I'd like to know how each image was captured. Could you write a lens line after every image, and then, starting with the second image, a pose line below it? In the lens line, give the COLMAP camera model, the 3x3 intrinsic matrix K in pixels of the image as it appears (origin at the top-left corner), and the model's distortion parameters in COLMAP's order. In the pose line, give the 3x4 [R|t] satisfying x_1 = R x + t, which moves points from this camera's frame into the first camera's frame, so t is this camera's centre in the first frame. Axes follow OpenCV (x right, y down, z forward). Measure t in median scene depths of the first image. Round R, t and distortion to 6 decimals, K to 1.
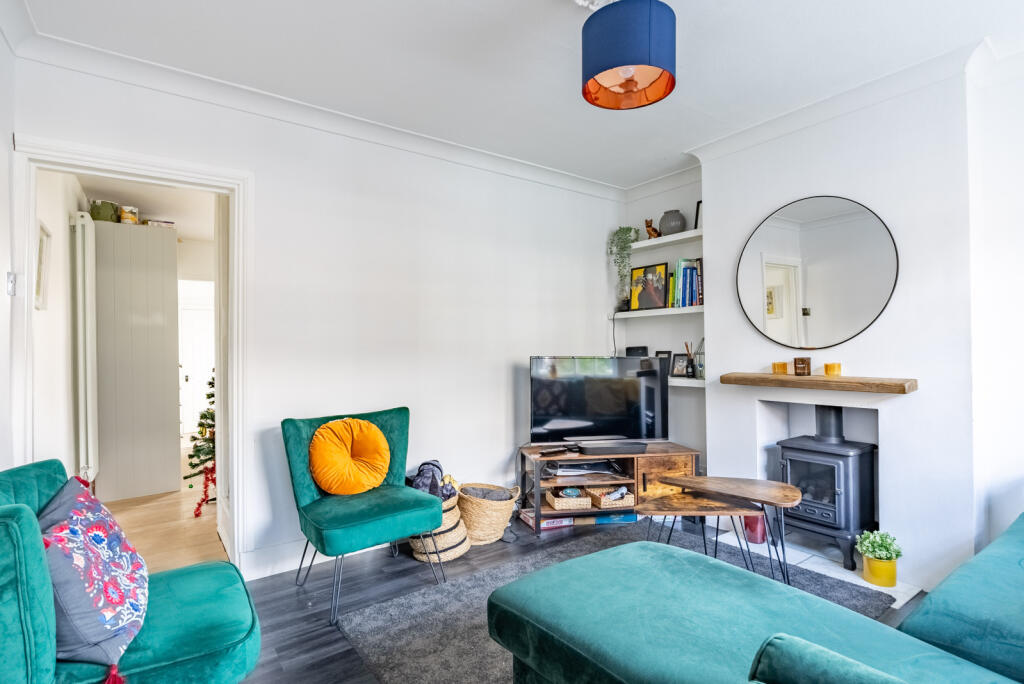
lens RADIAL K [[500.2, 0, 510.6], [0, 500.2, 347.0], [0, 0, 1]] dist [-0.000075, 0.000085]
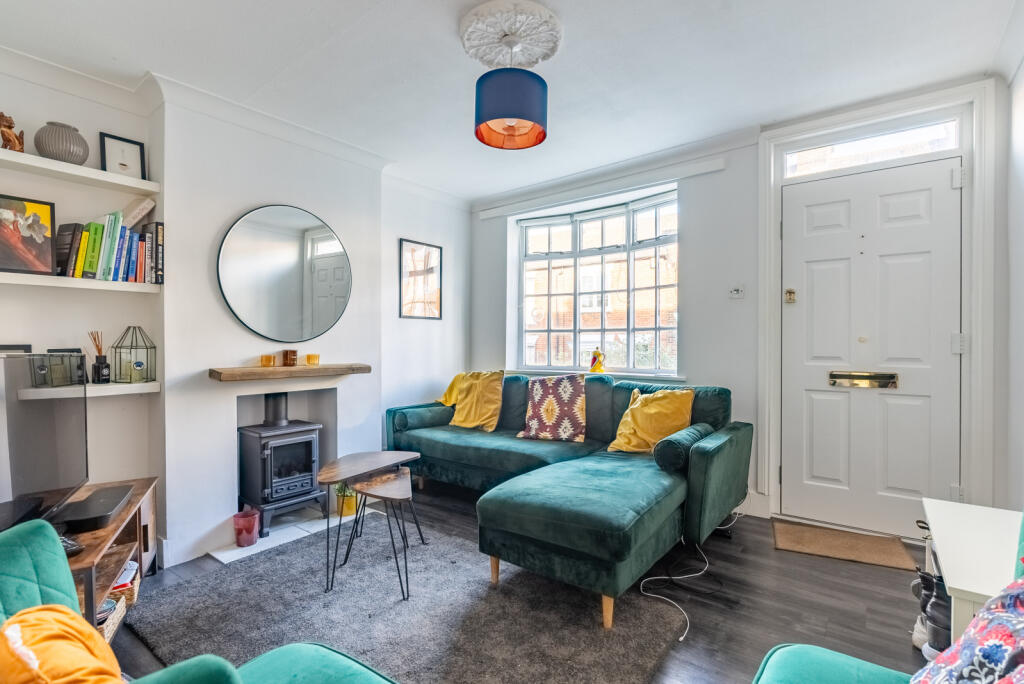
lens RADIAL K [[500.2, 0, 510.8], [0, 500.2, 341.9], [0, 0, 1]] dist [-0.000075, 0.000085]
pose [[-0.295512, 0.014028, 0.955236, -0.508619], [0.004323, 0.999902, -0.013346, 0.017244], [-0.955329, 0.000186, -0.295543, 0.715442]]
